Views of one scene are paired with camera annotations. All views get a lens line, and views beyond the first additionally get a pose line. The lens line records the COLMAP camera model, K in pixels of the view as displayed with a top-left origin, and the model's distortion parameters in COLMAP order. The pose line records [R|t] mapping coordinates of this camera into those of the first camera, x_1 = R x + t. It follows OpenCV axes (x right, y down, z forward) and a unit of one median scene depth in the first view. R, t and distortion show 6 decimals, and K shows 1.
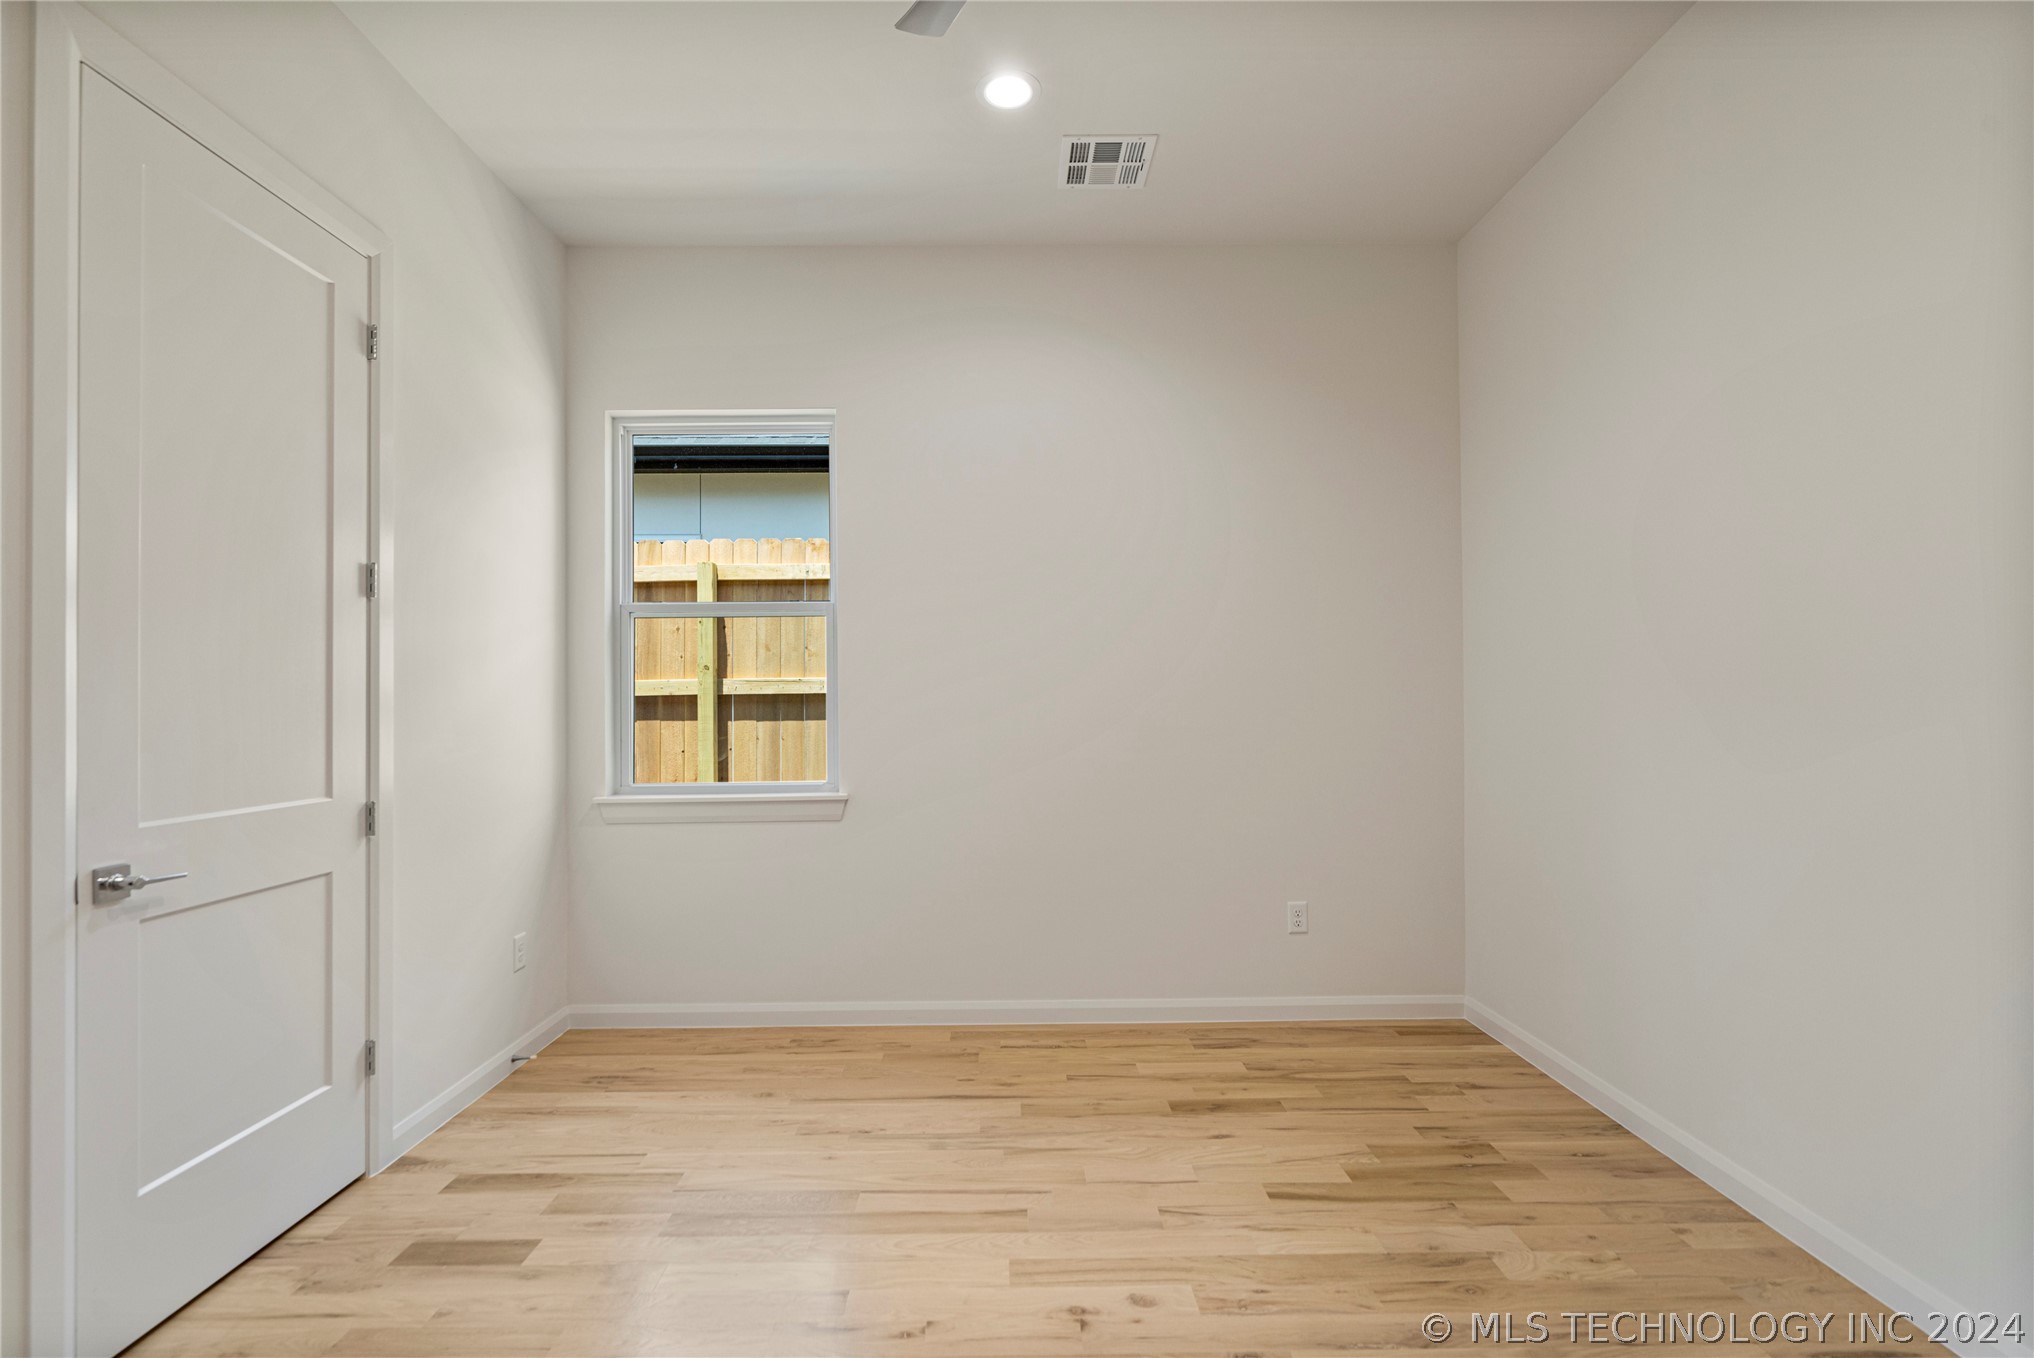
lens RADIAL K [[926.7, 0, 1010.4], [0, 926.7, 688.5], [0, 0, 1]] dist [-0.005132, 0.000862]
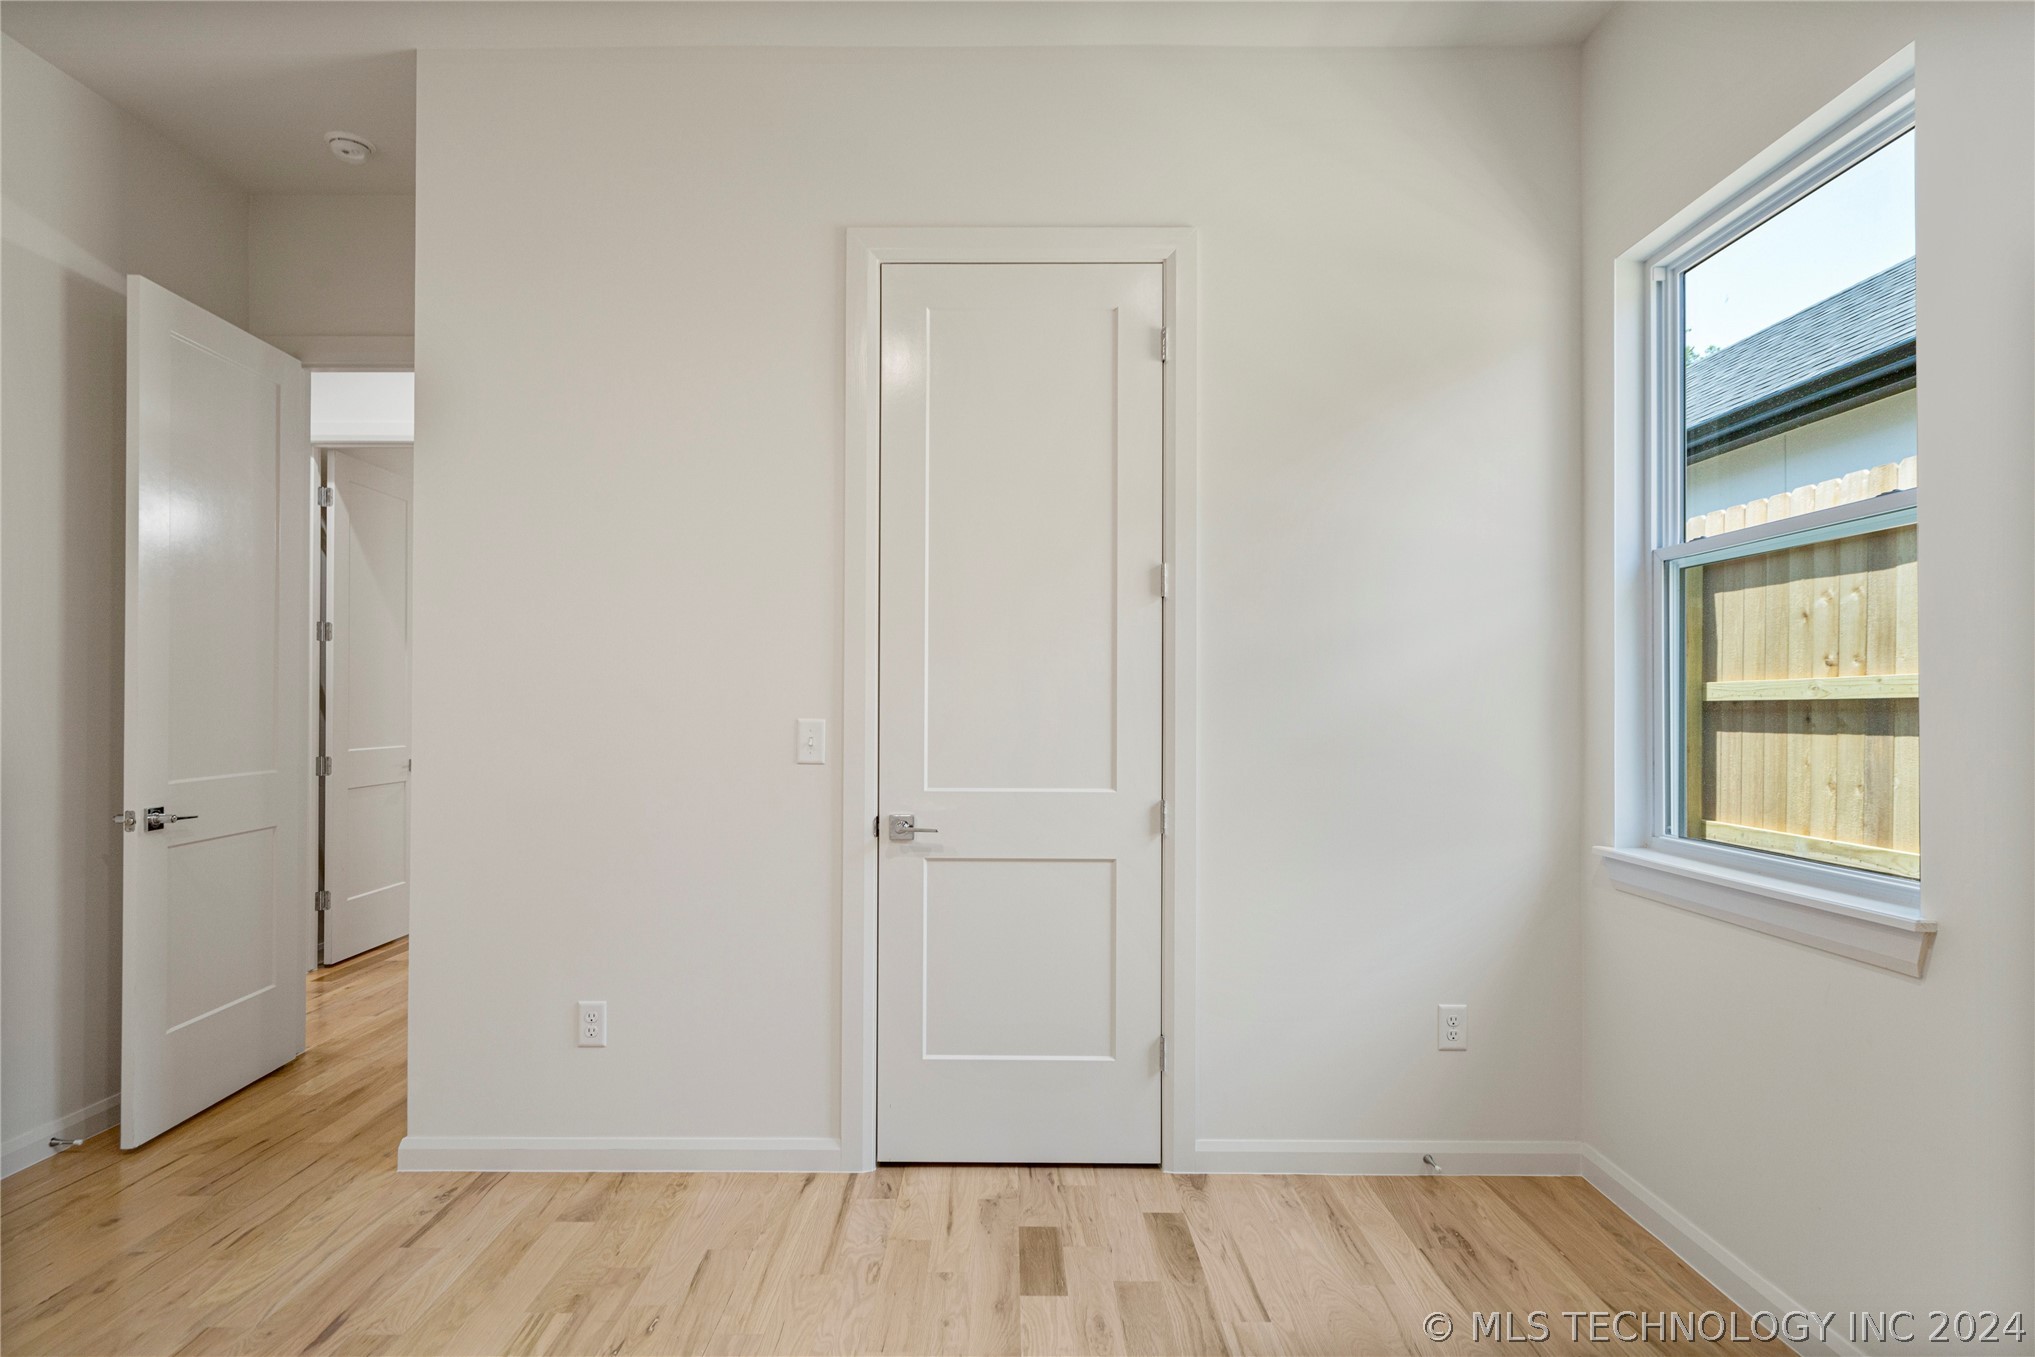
lens RADIAL K [[1069.4, 0, 1014.0], [0, 1069.4, 690.2], [0, 0, 1]] dist [-0.000099, 0.000186]
pose [[-0.011372, -0.008715, -0.999897, 0.480198], [0.007904, 0.999930, -0.008805, 0.011950], [0.999904, -0.008003, -0.011302, 0.853379]]
